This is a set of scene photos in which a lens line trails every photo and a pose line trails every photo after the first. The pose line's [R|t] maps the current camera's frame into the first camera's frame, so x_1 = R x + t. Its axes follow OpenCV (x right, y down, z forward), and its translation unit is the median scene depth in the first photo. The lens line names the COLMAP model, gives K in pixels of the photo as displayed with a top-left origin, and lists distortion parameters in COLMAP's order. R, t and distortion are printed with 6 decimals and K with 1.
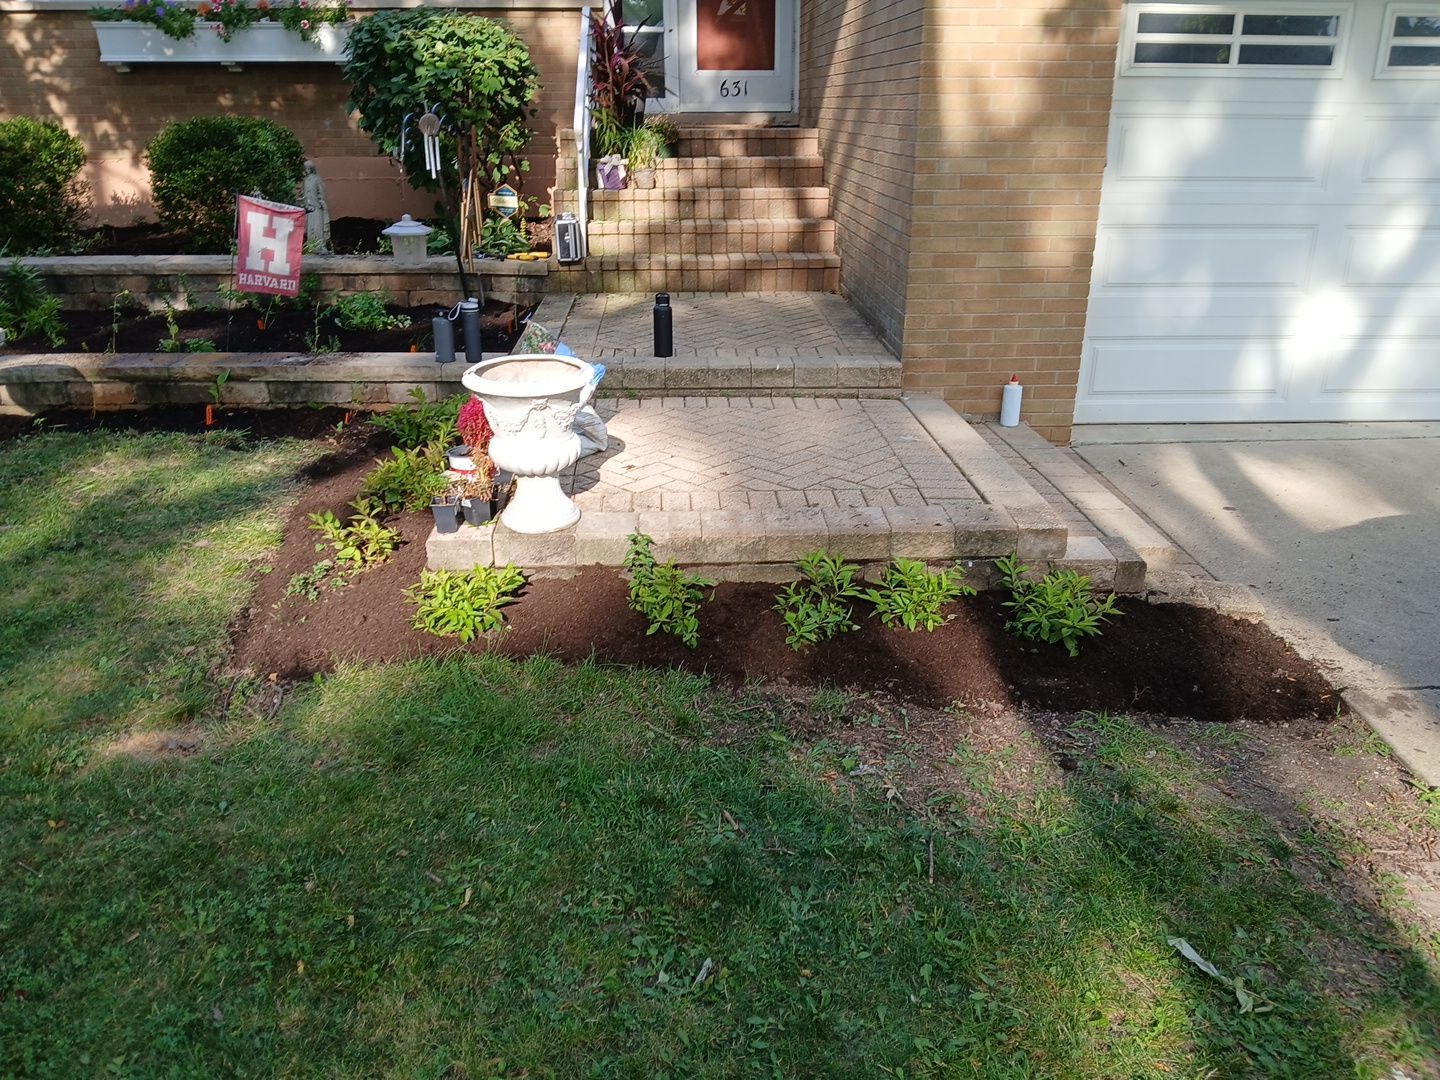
lens RADIAL K [[1178.6, 0, 720.0], [0, 1178.6, 540.0], [0, 0, 1]] dist [0.123822, -0.097020]
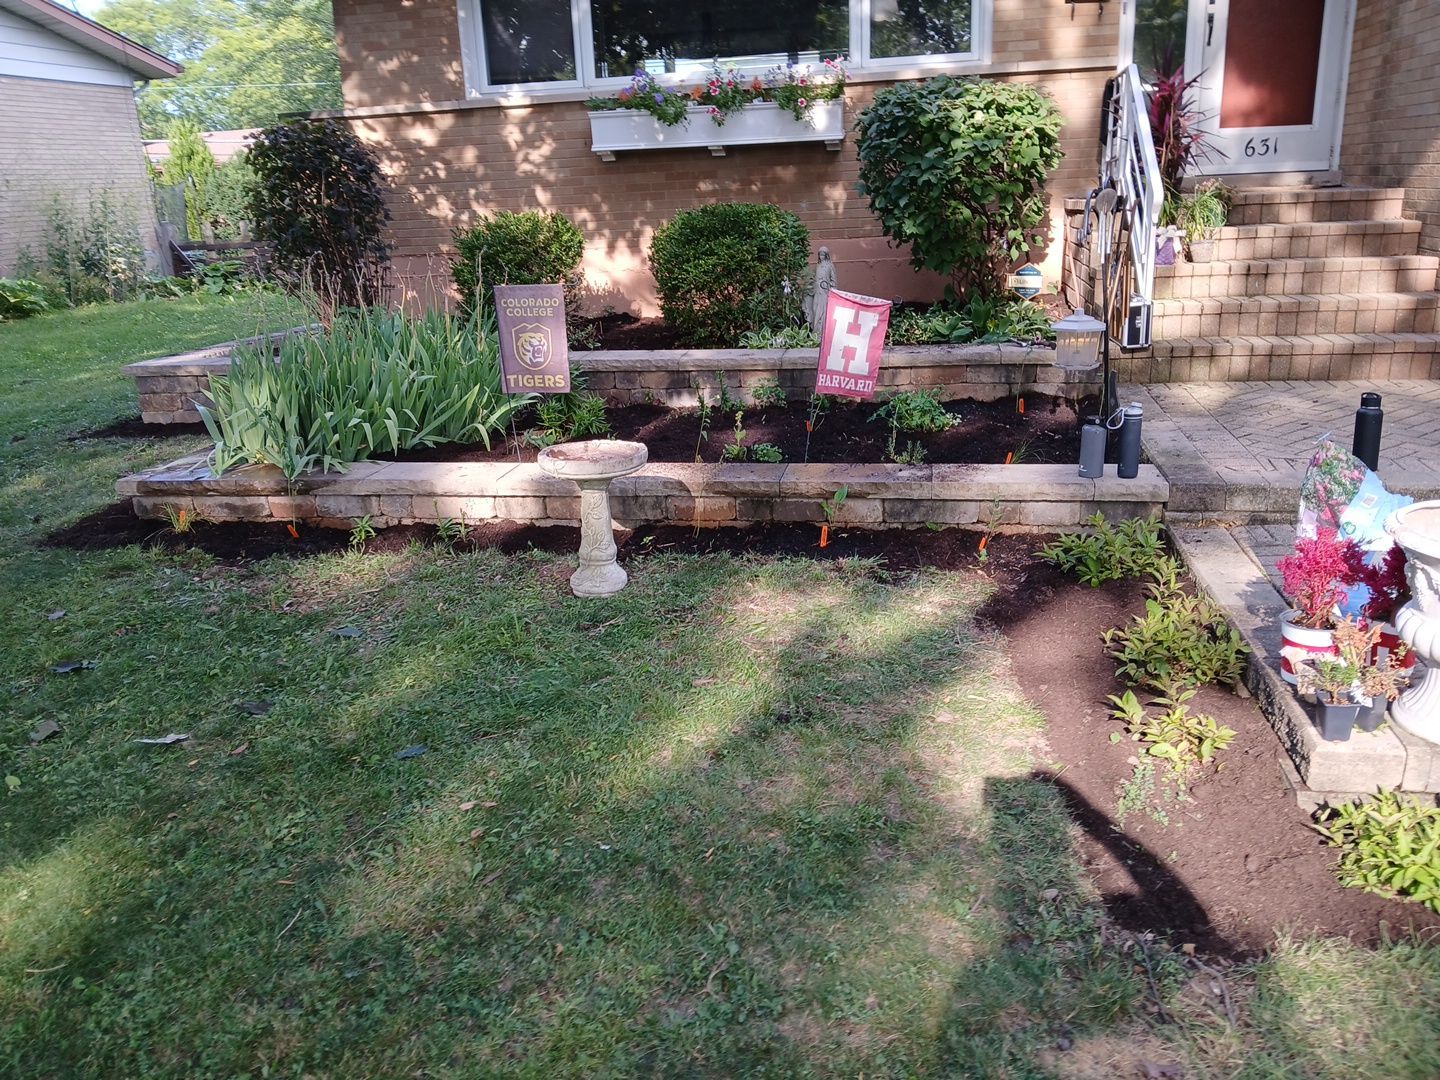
lens RADIAL K [[1117.8, 0, 720.0], [0, 1117.8, 540.0], [0, 0, 1]] dist [0.195546, -0.230437]
pose [[0.987675, 0.026846, -0.154197, -0.283701], [-0.032784, 0.998810, -0.036096, -0.052109], [0.153045, 0.040707, 0.987381, 0.126328]]
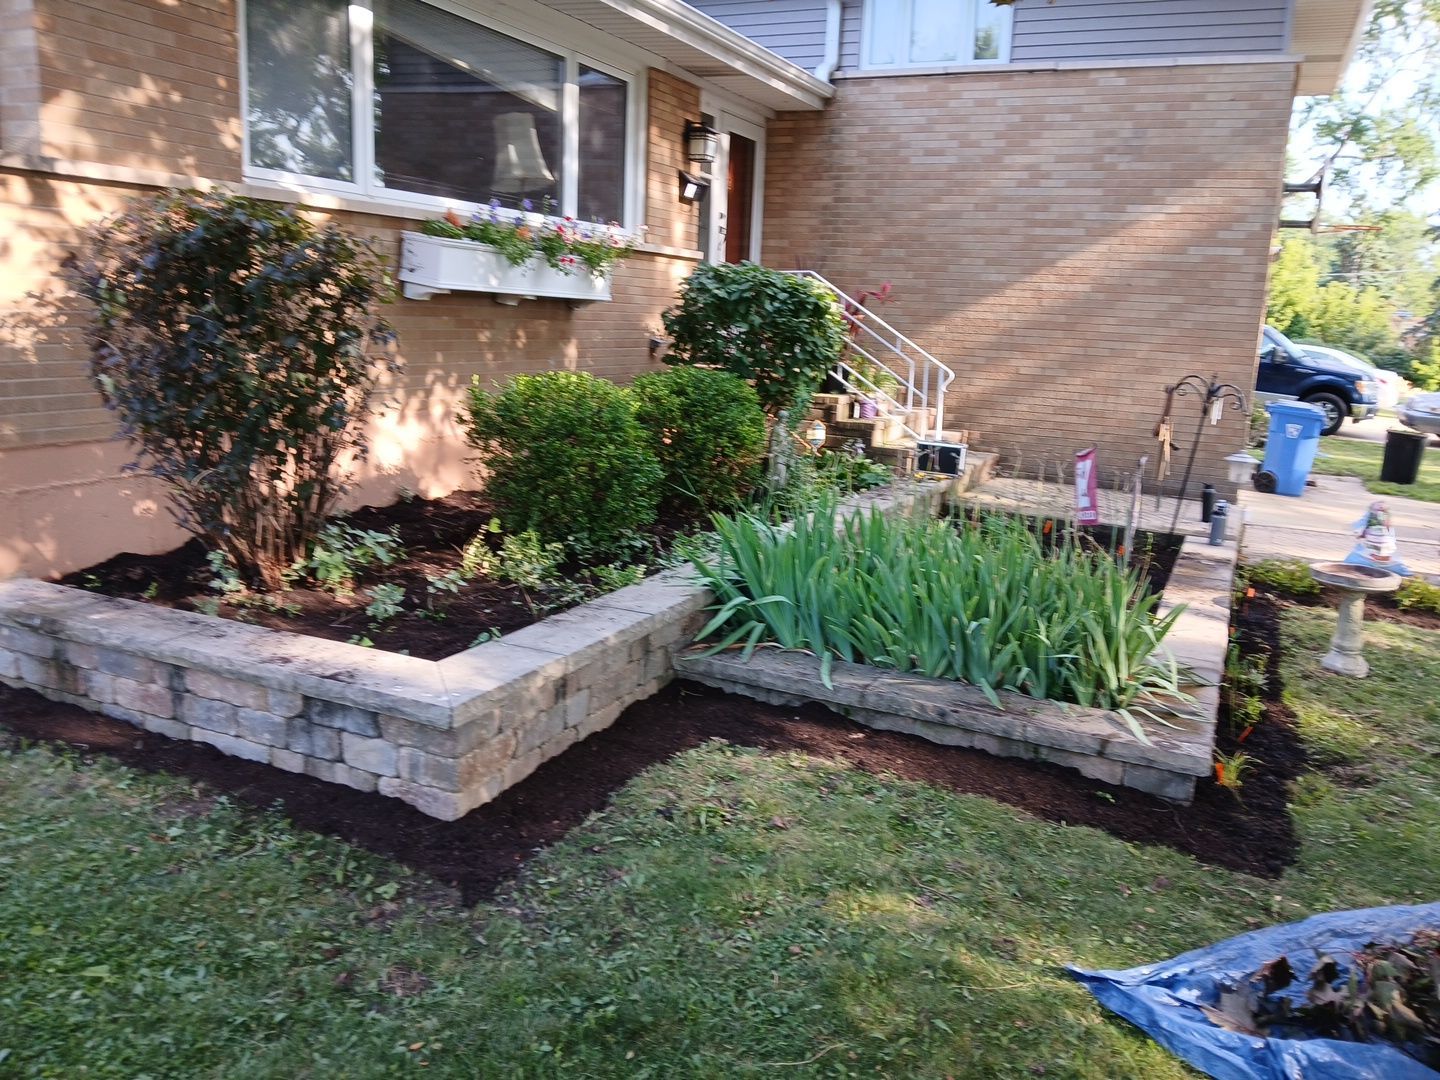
lens RADIAL K [[1117.8, 0, 720.0], [0, 1117.8, 540.0], [0, 0, 1]] dist [0.195546, -0.230437]
pose [[0.361177, -0.141664, 0.921674, -1.218150], [0.269093, 0.962179, 0.042440, -0.254374], [-0.892827, 0.232687, 0.385637, 0.687065]]
